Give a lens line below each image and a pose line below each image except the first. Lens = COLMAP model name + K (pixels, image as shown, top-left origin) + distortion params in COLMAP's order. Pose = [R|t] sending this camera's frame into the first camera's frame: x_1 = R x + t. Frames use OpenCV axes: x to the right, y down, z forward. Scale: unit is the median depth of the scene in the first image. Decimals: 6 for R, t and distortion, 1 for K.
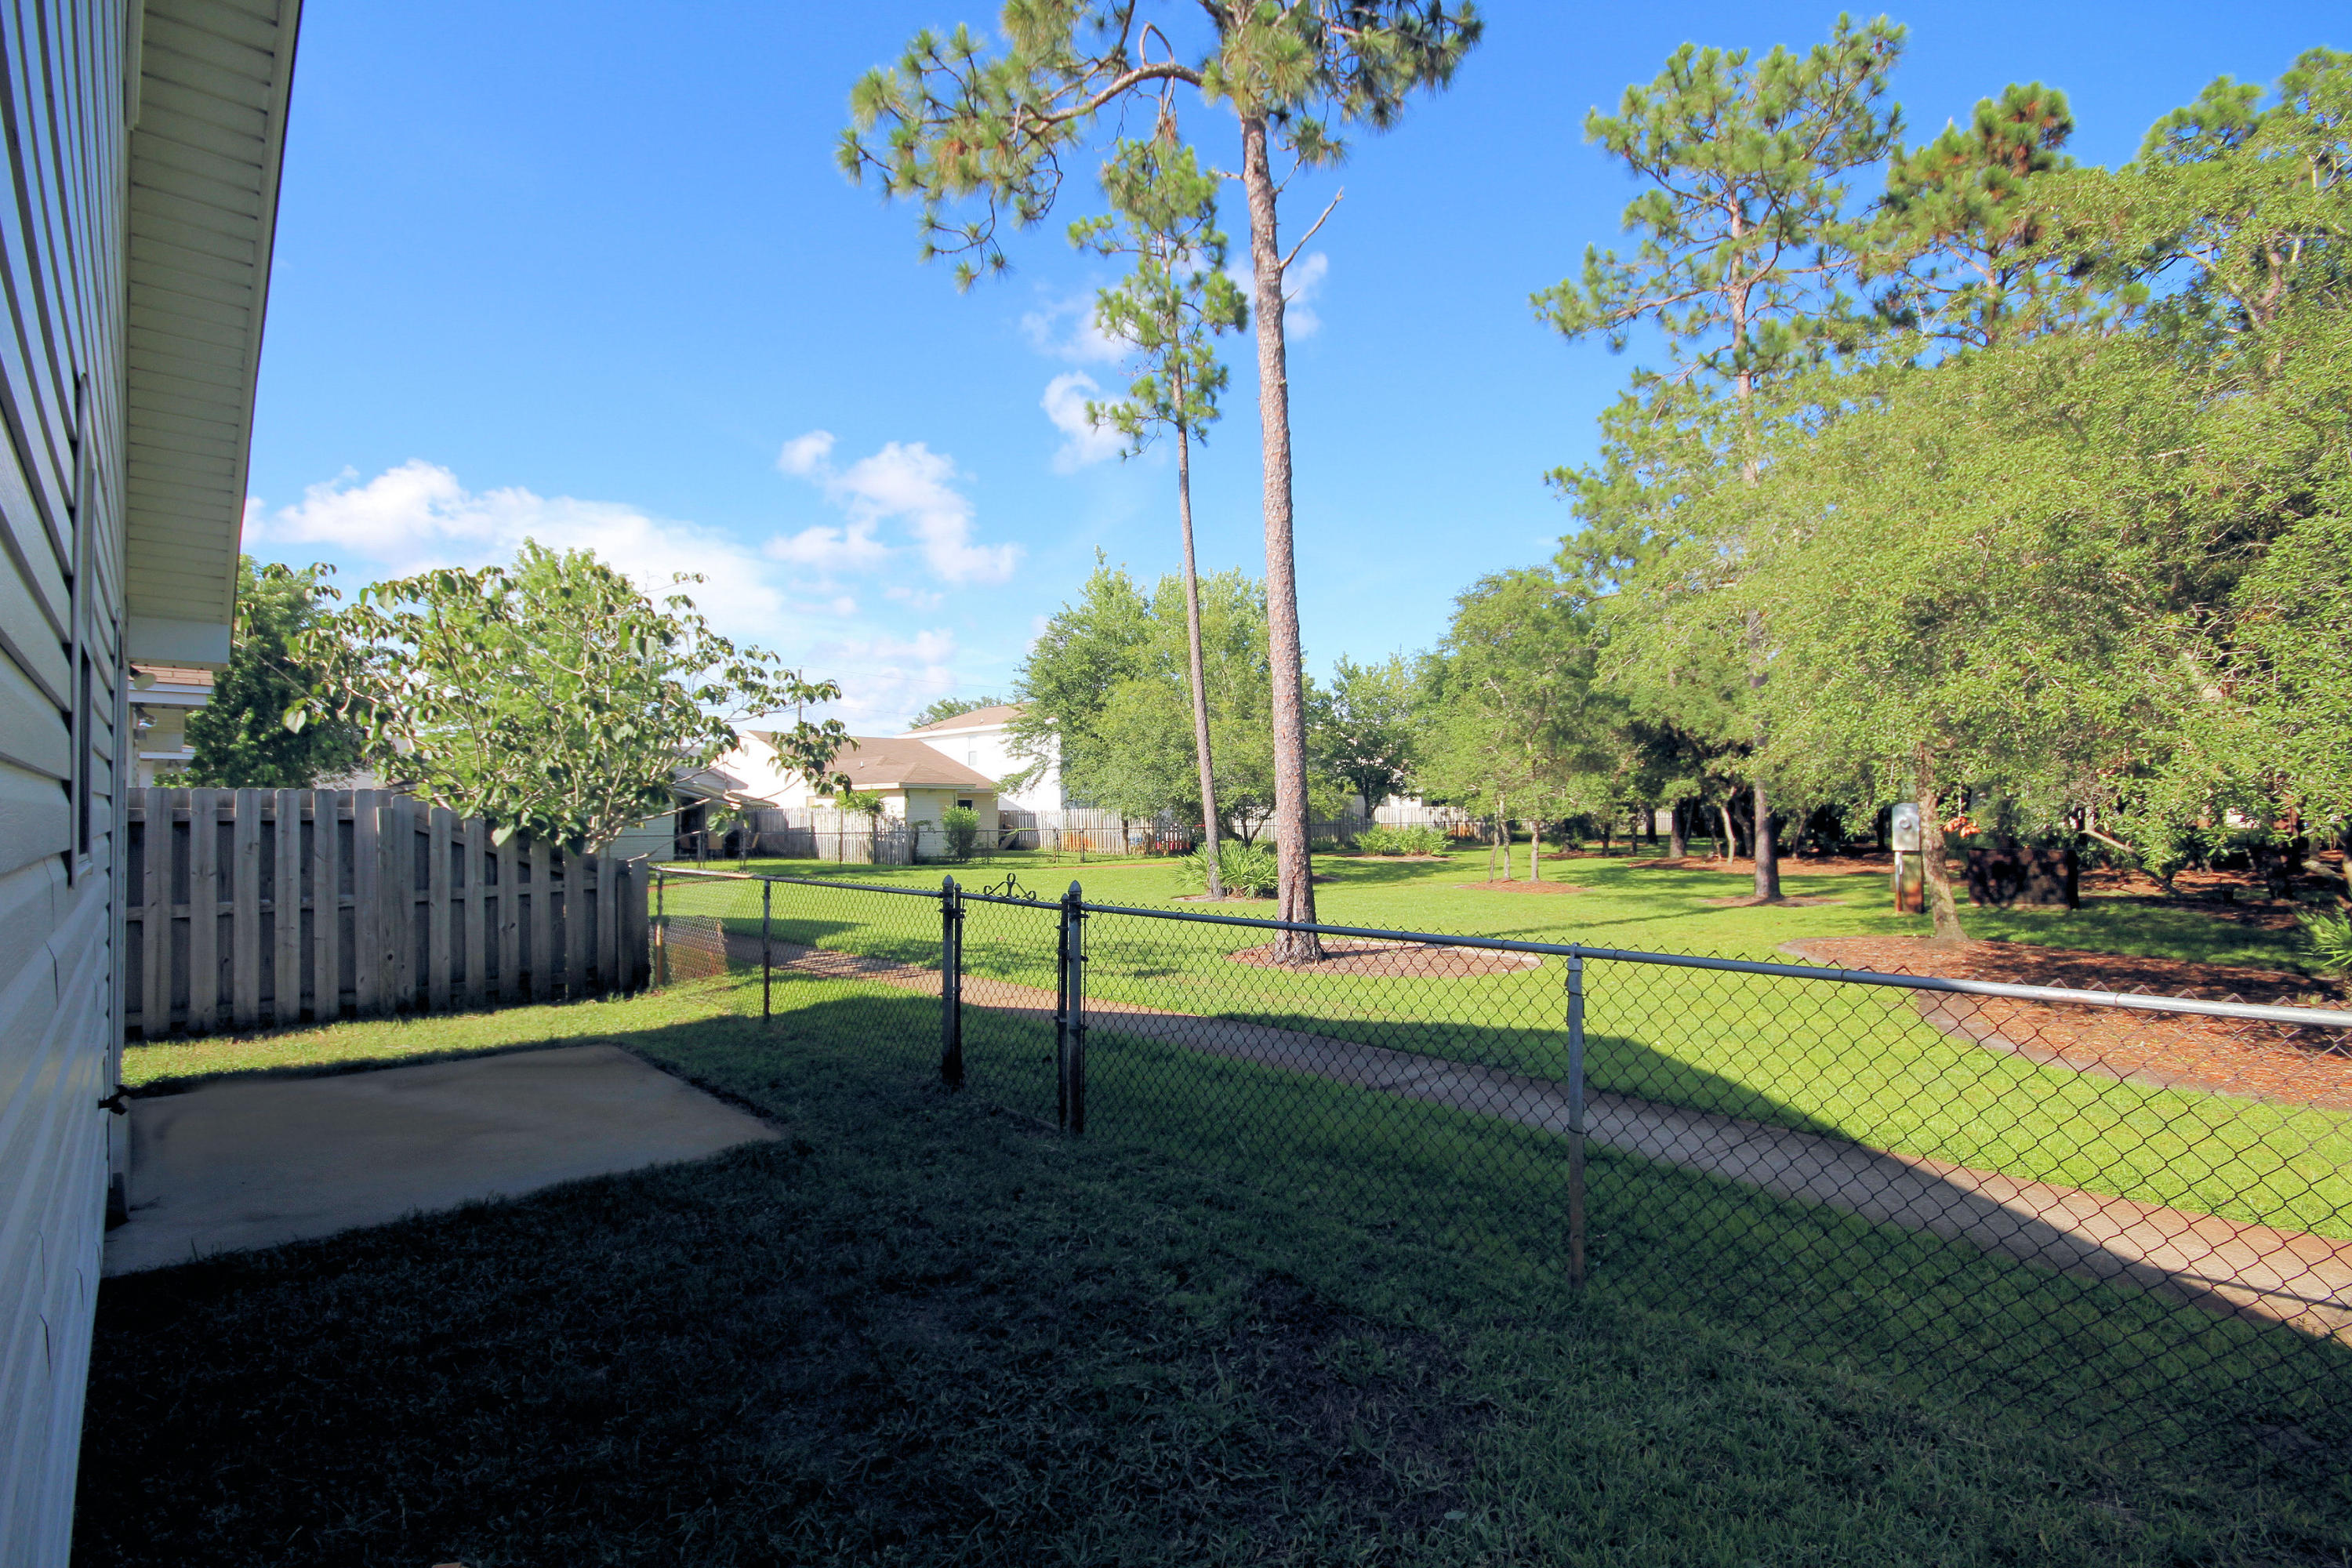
lens RADIAL K [[1083.4, 0, 1182.4], [0, 1083.4, 791.9], [0, 0, 1]] dist [0.013515, -0.010392]
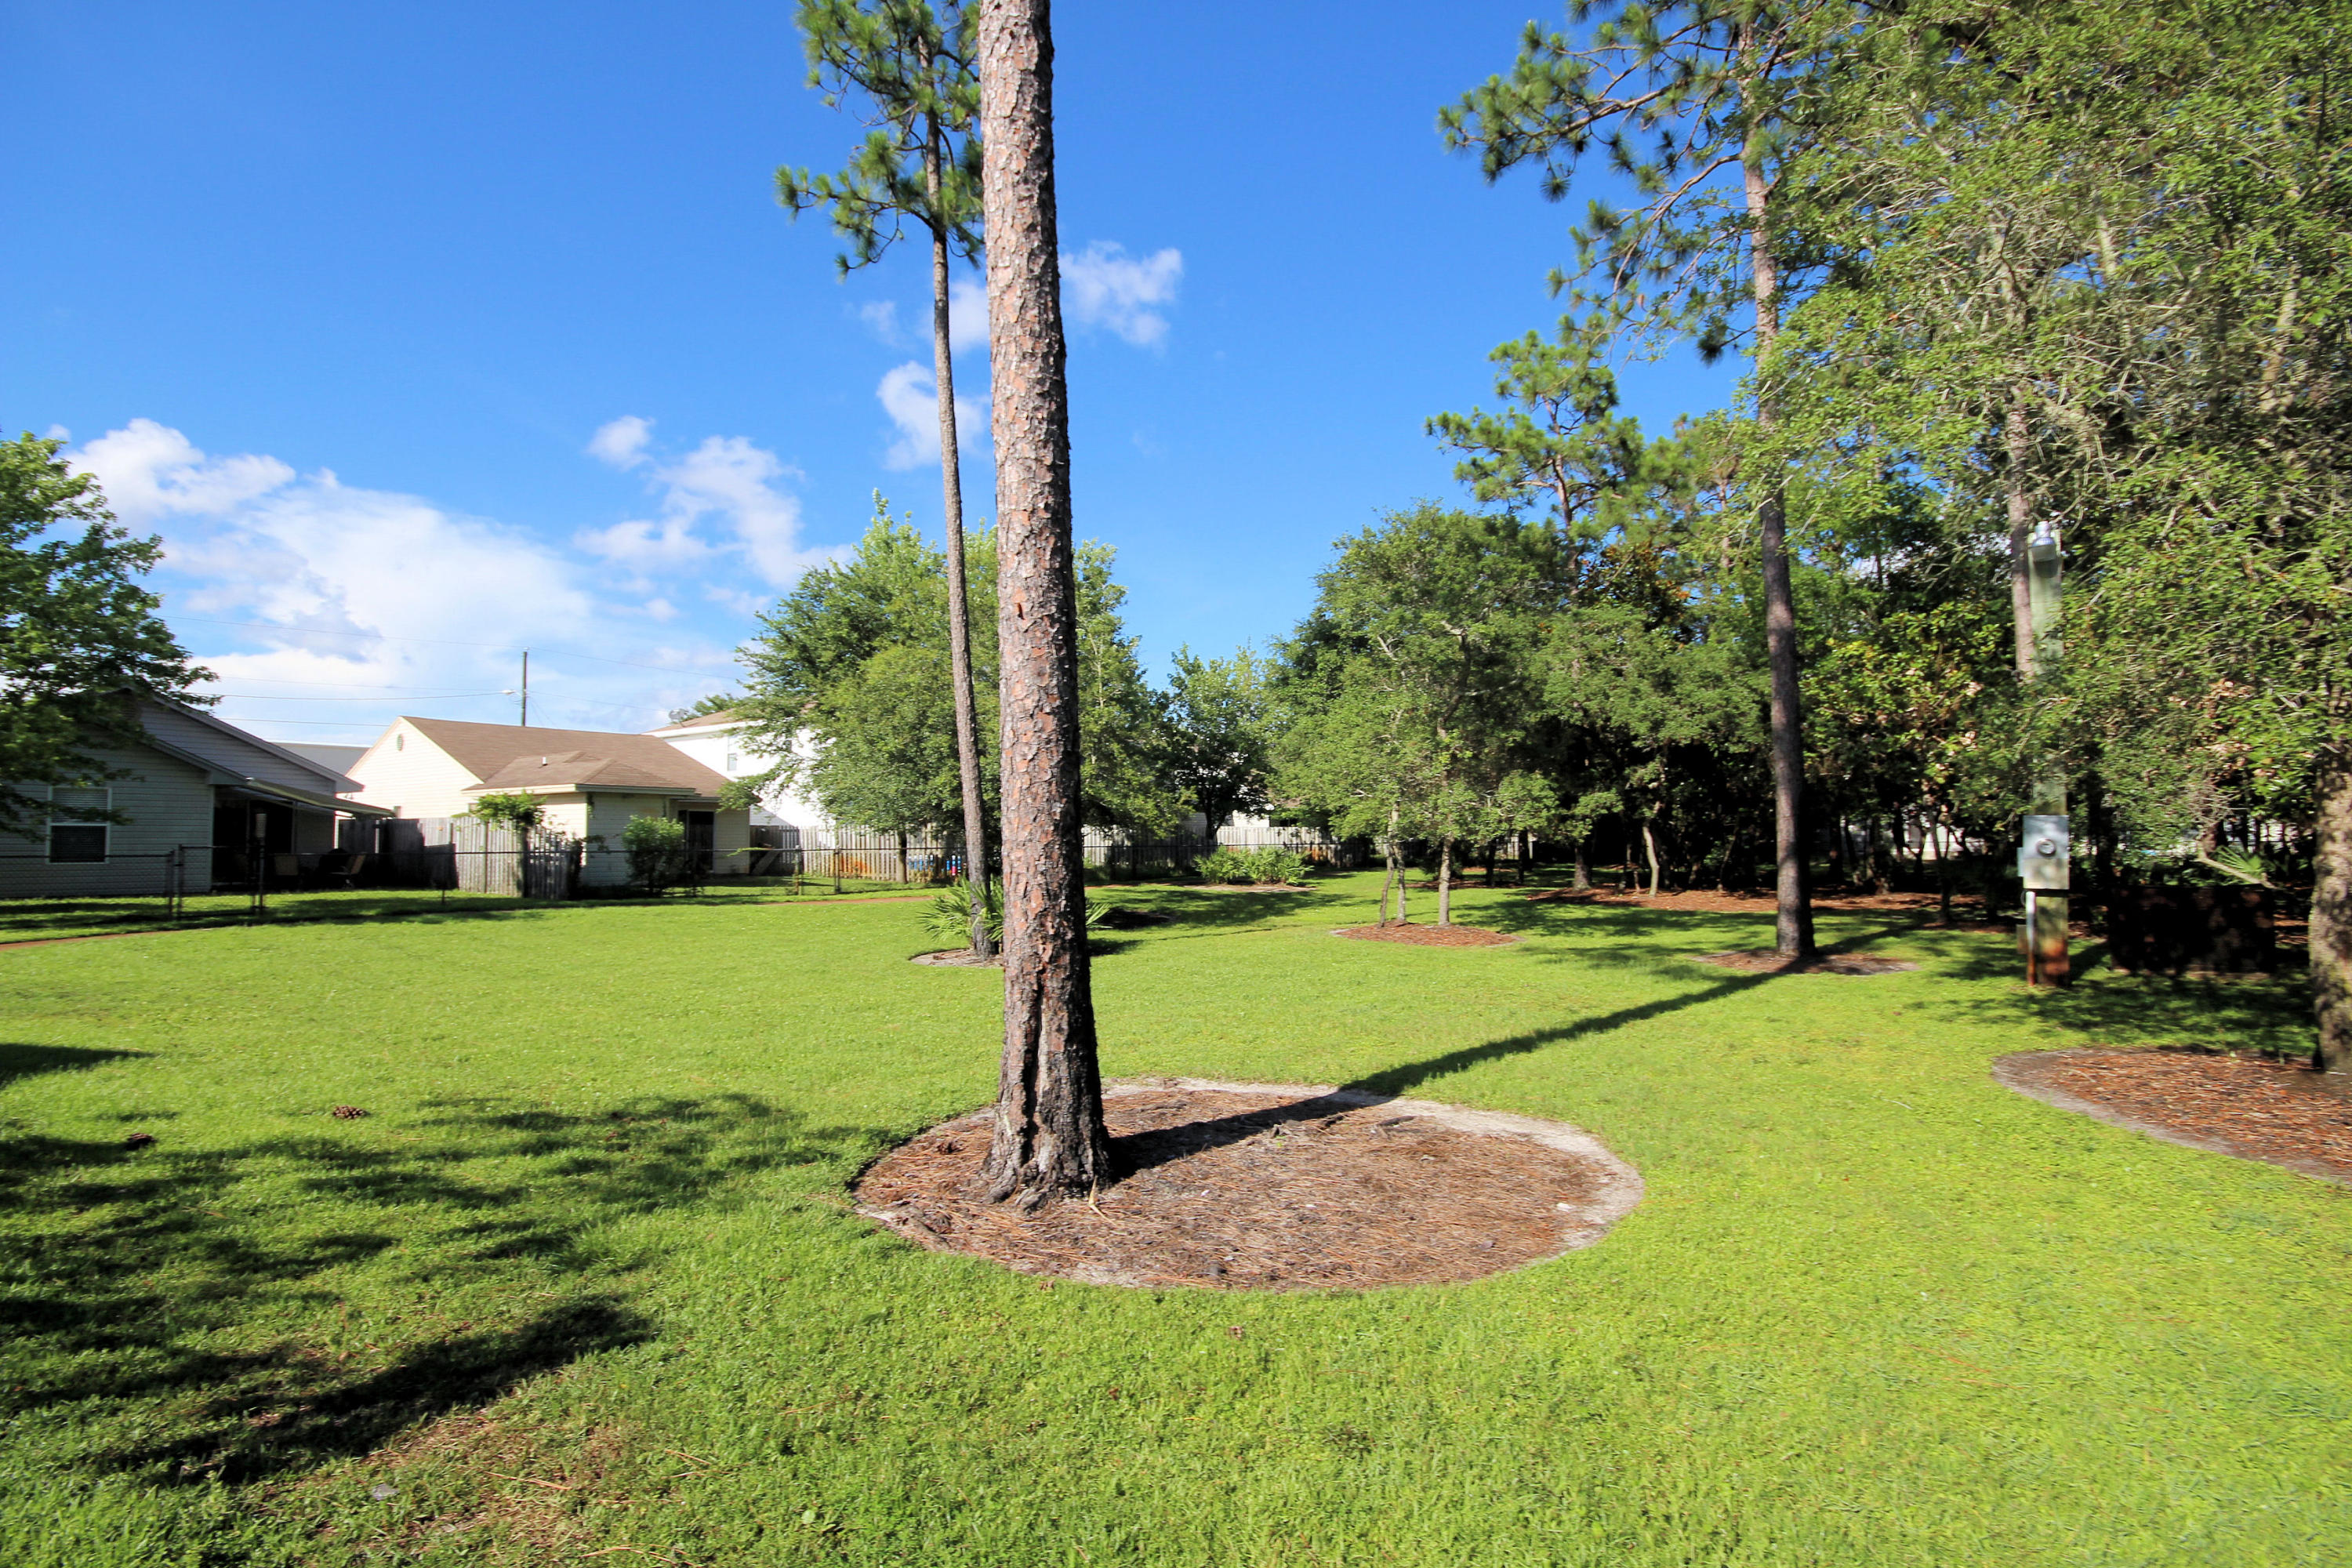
lens RADIAL K [[1083.4, 0, 1182.4], [0, 1083.4, 791.9], [0, 0, 1]] dist [0.013515, -0.010392]
pose [[0.989243, 0.014132, 0.145598, 0.034515], [-0.011125, 0.999708, -0.021442, 0.007868], [-0.145859, 0.019591, 0.989111, 0.218843]]
